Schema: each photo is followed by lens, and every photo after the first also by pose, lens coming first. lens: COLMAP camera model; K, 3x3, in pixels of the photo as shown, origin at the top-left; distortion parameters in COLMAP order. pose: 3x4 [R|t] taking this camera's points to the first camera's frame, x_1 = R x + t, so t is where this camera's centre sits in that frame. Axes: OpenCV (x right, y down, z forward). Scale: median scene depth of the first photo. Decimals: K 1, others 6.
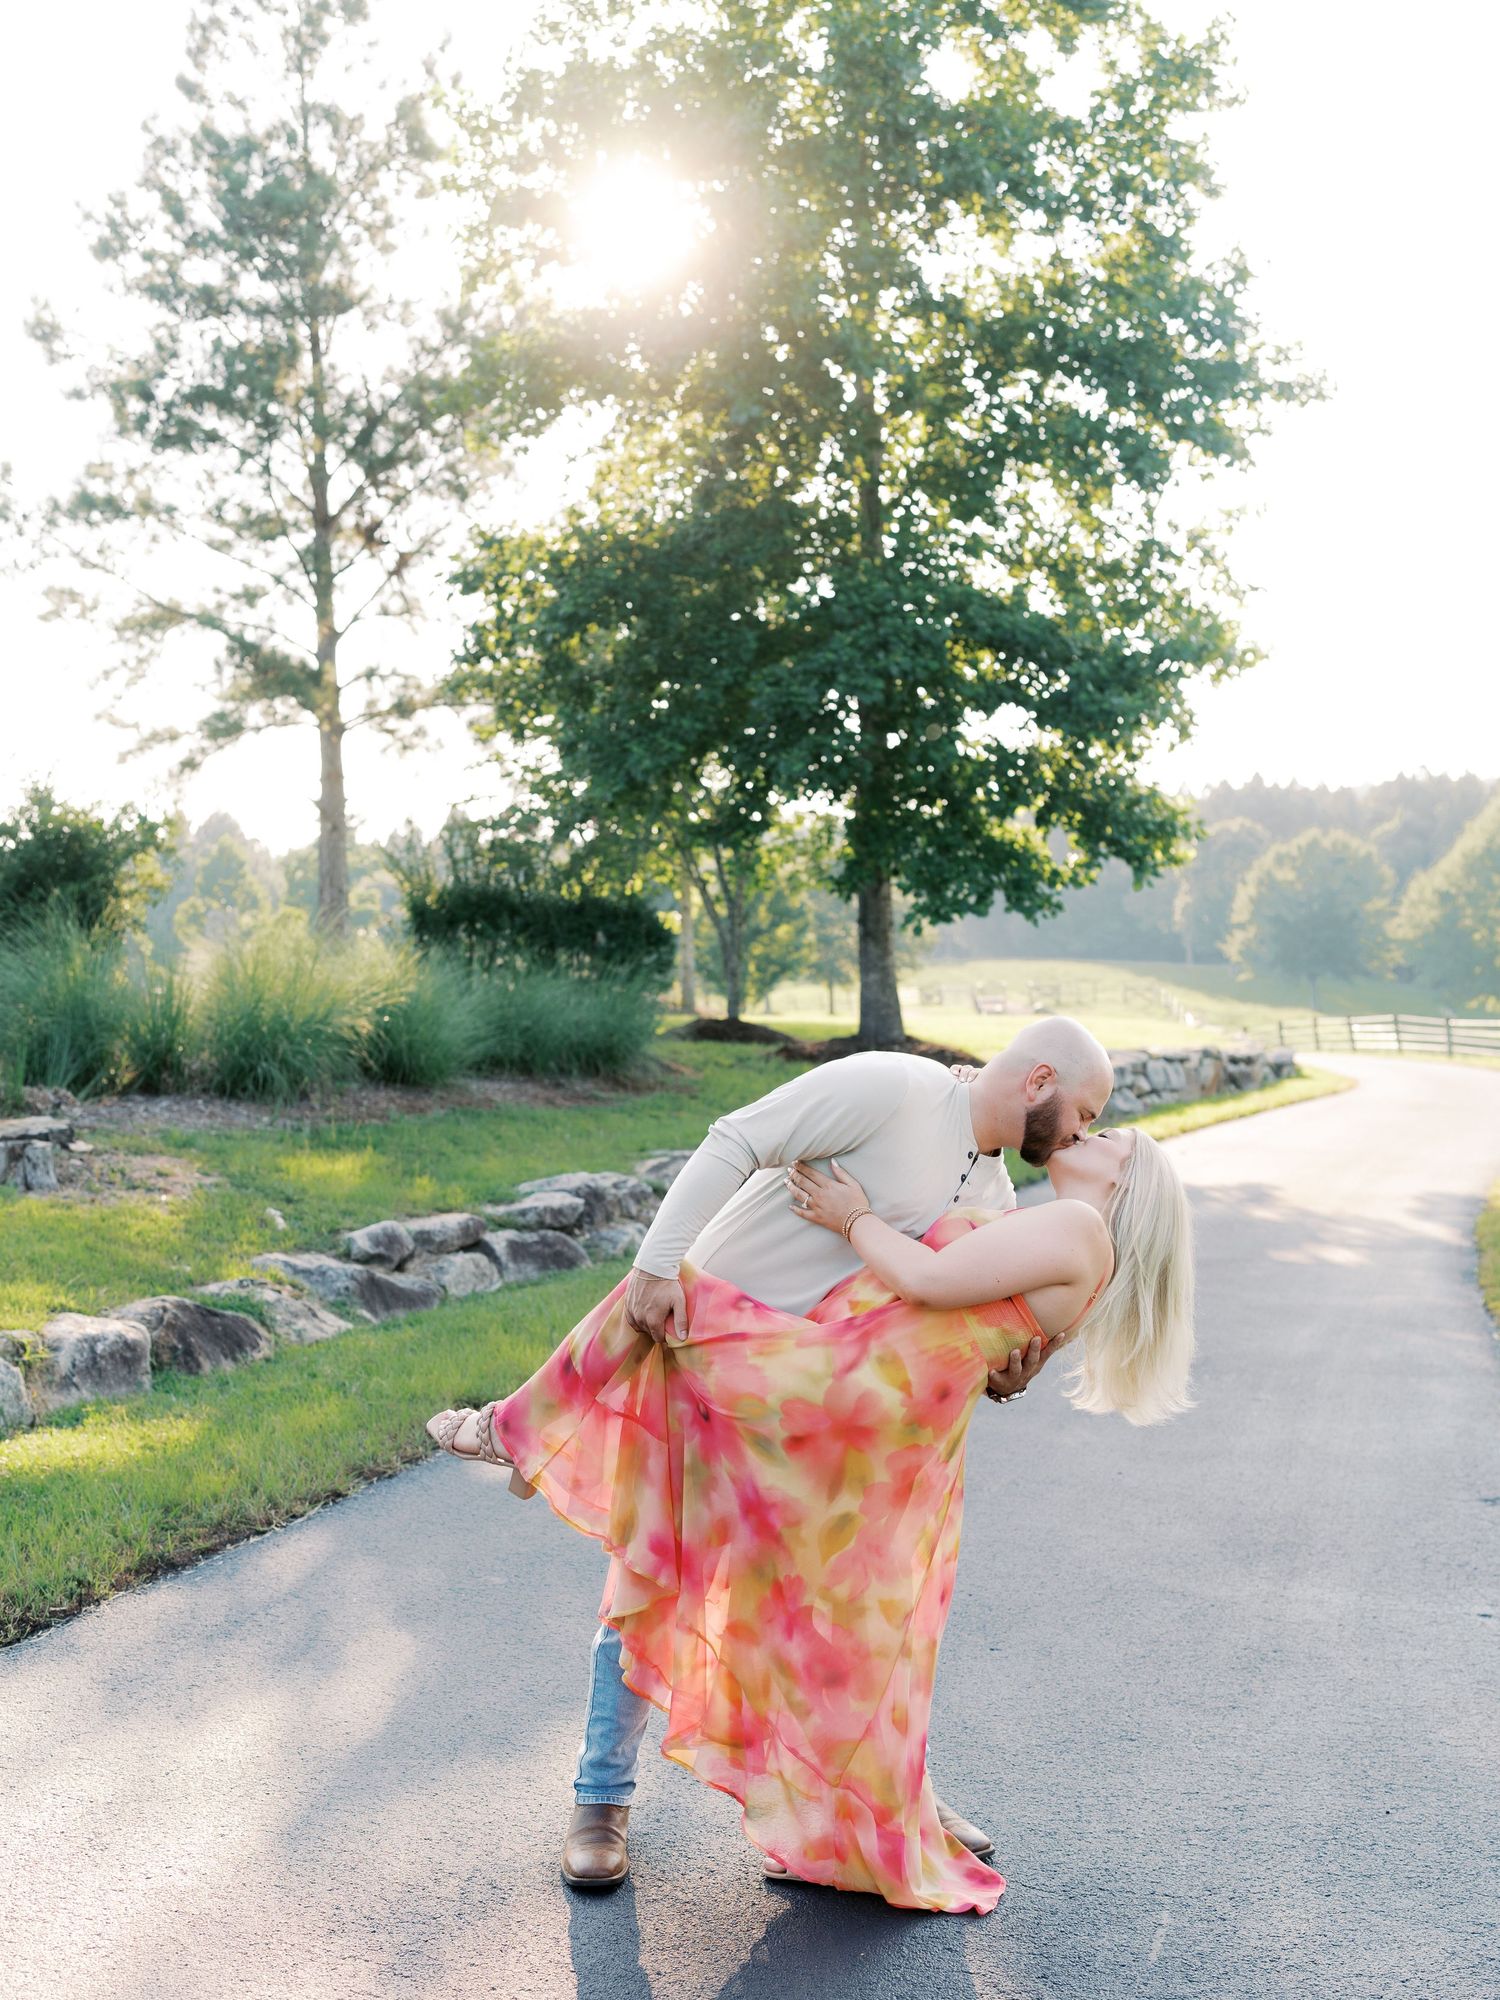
lens RADIAL K [[2334.8, 0, 777.1], [0, 2334.8, 1118.4], [0, 0, 1]] dist [-0.010334, 0.006044]
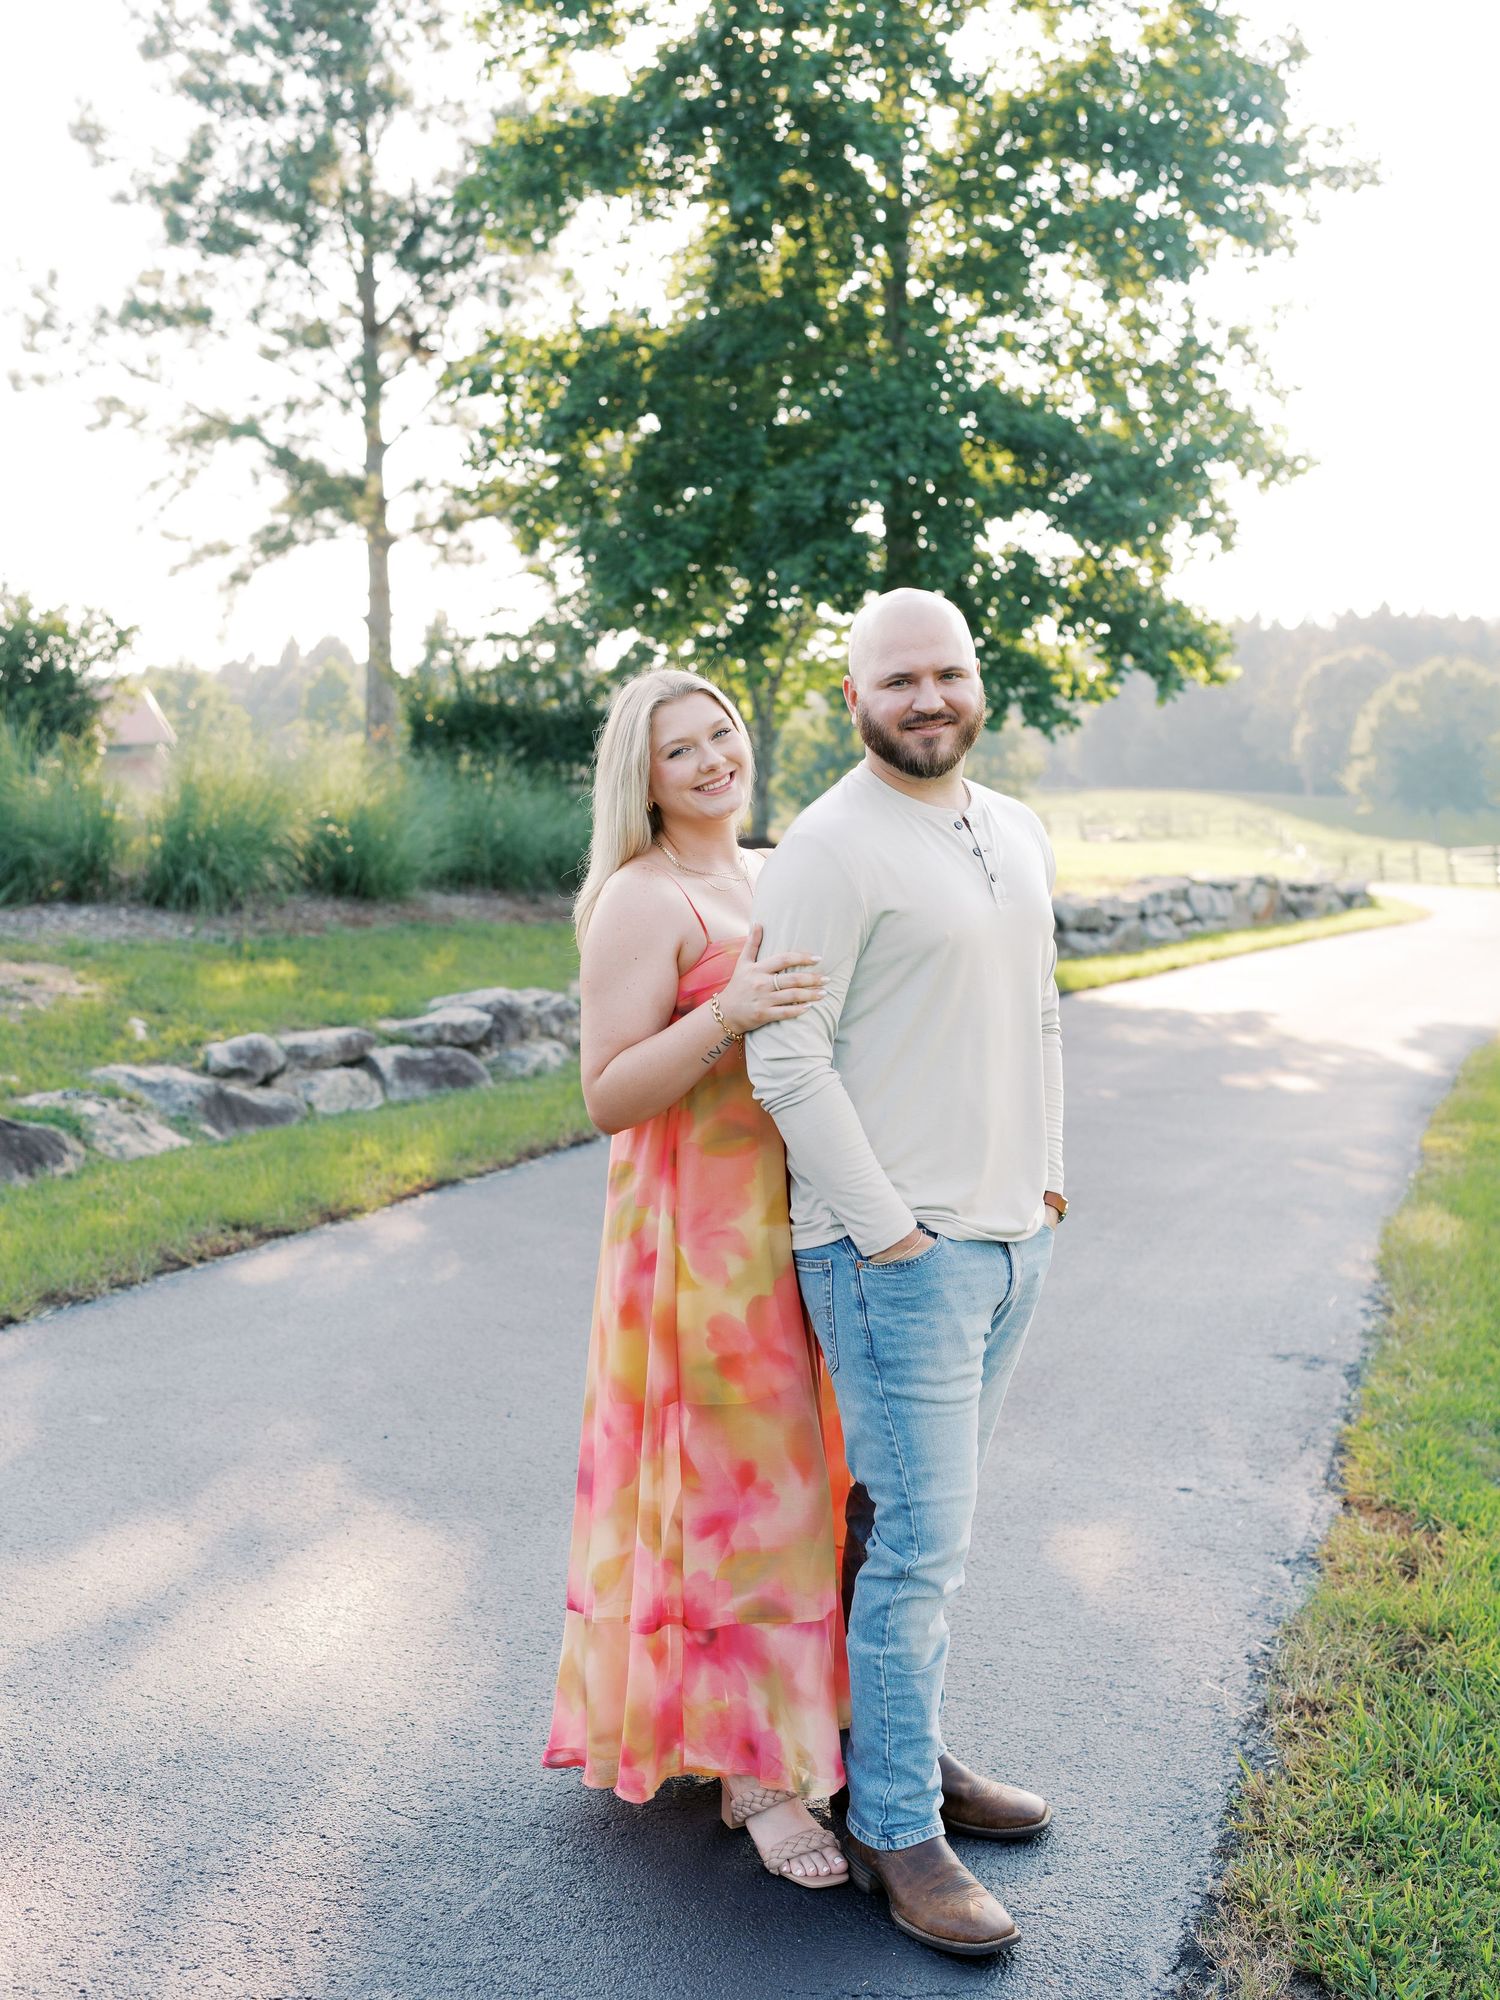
lens RADIAL K [[2329.3, 0, 753.2], [0, 2329.3, 1046.1], [0, 0, 1]] dist [-0.004158, 0.009564]
pose [[0.997971, 0.014906, -0.061898, 0.045719], [-0.012290, 0.999024, 0.042428, 0.002883], [0.062470, -0.041581, 0.997180, 0.030022]]
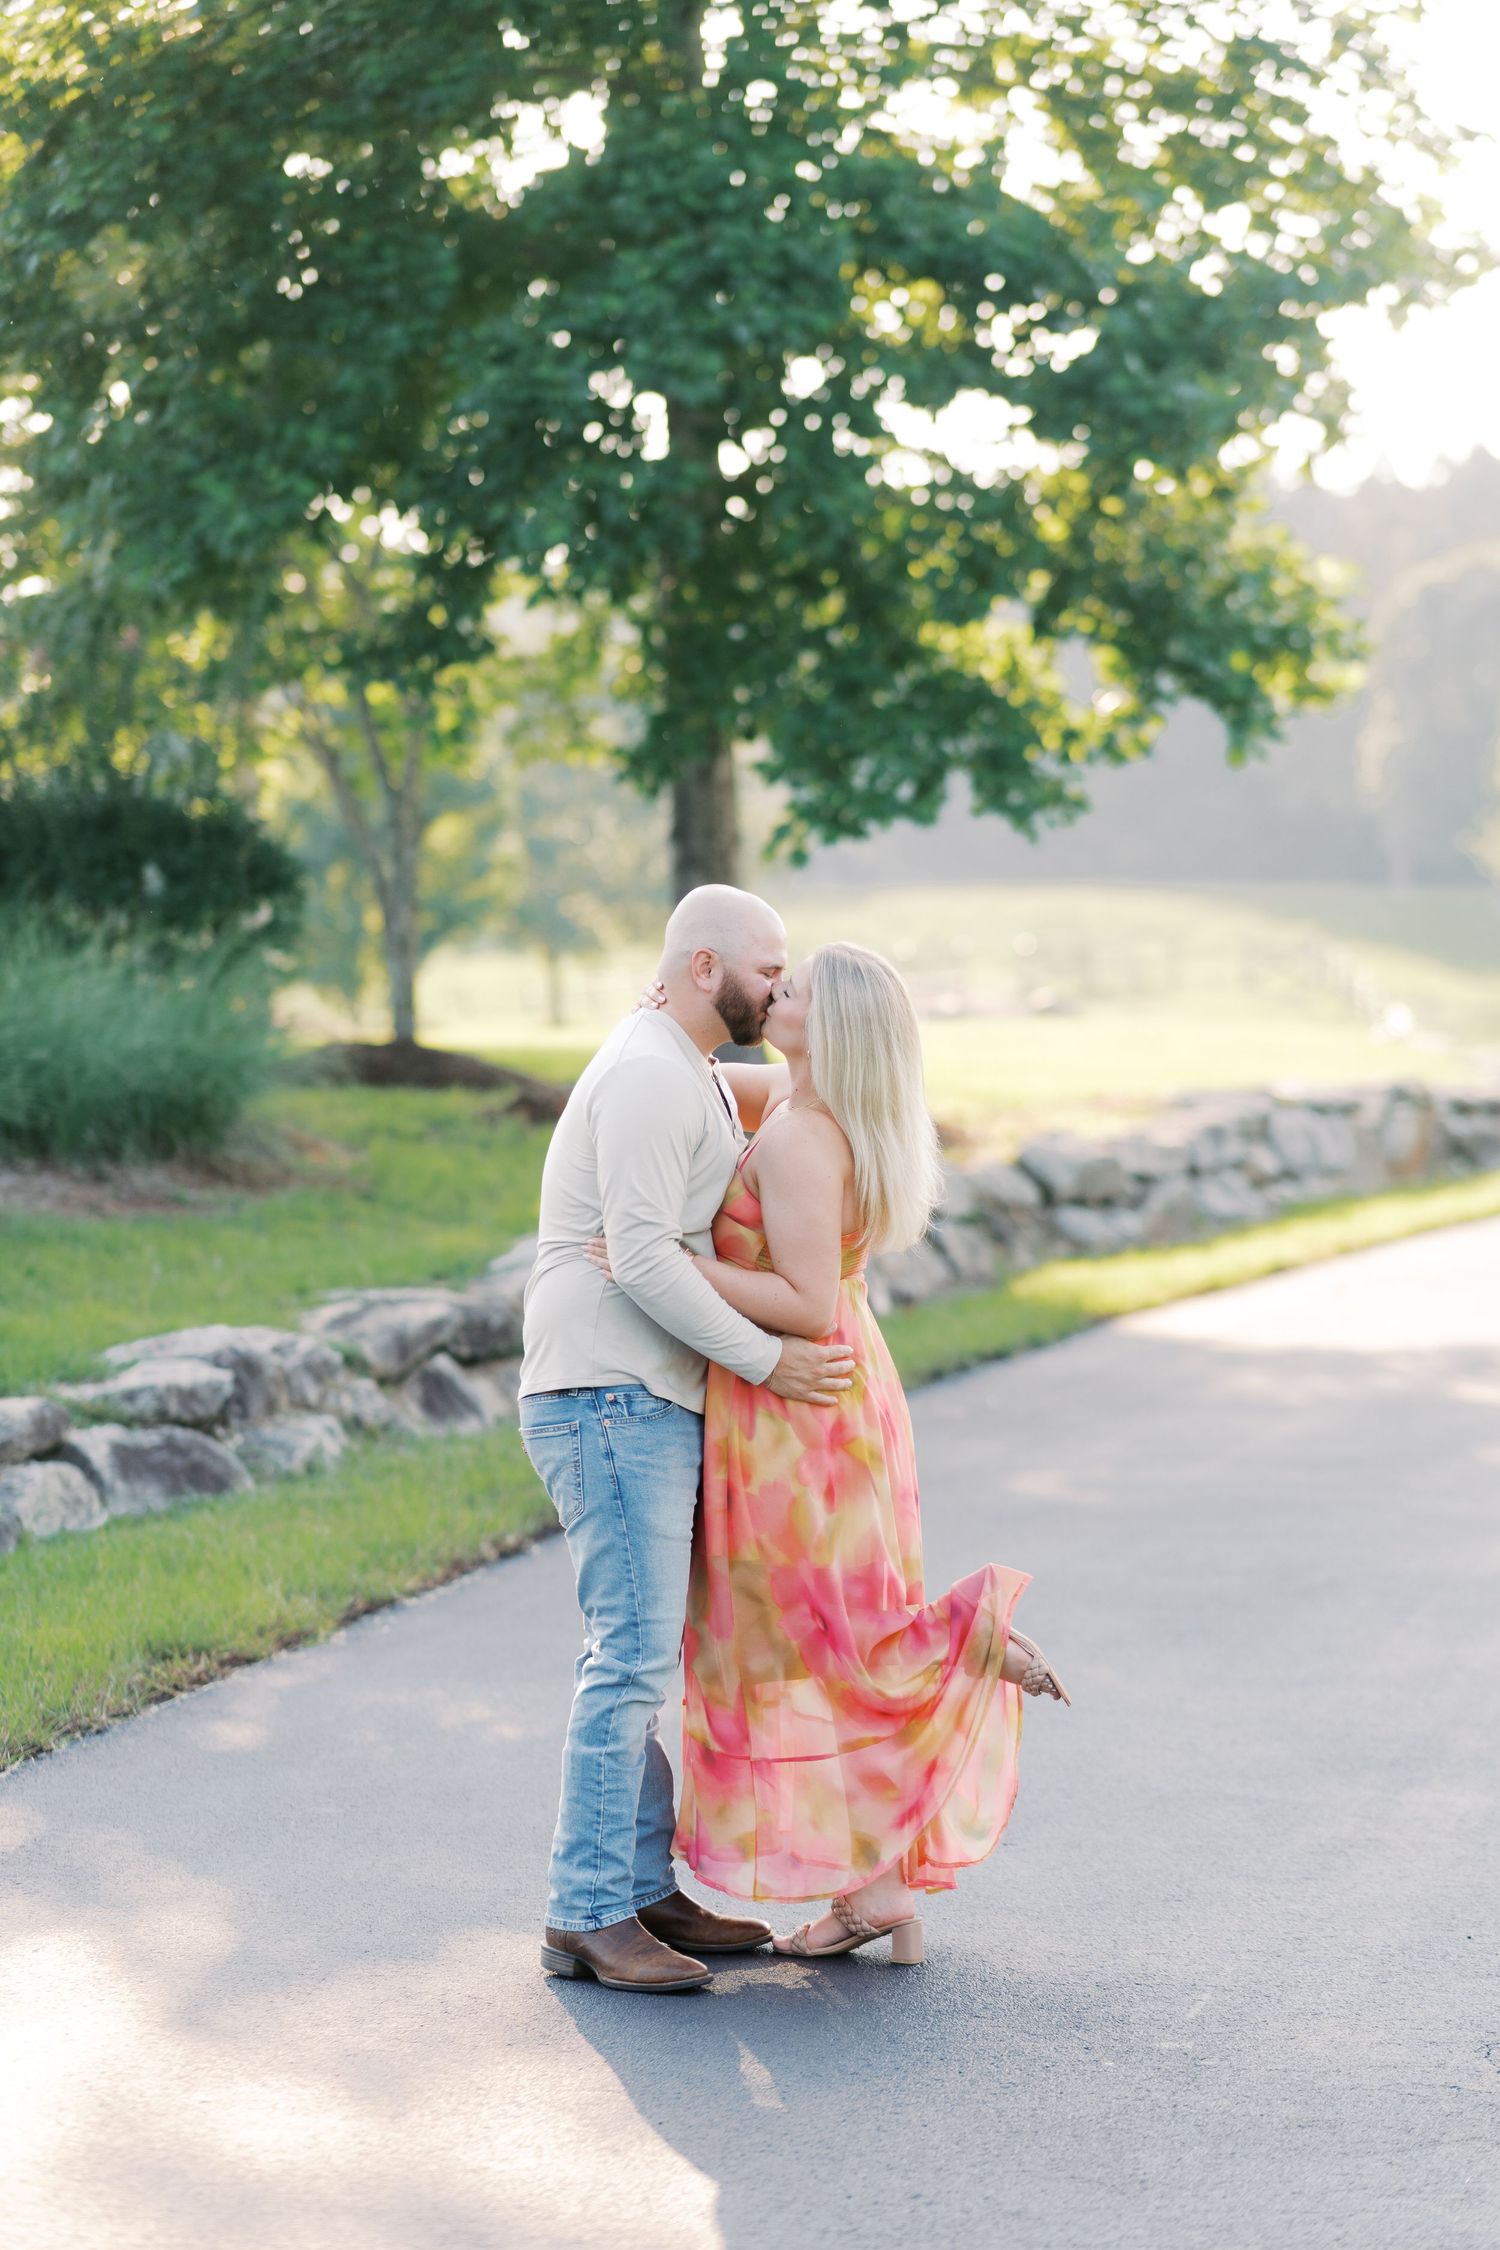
lens RADIAL K [[5742.6, 0, 821.3], [0, 5742.6, 1129.2], [0, 0, 1]] dist [0.699733, -3.550139]
pose [[0.997171, -0.019975, 0.072463, -0.023000], [0.021865, 0.999439, -0.025381, 0.008296], [-0.071915, 0.026893, 0.997048, -0.204795]]
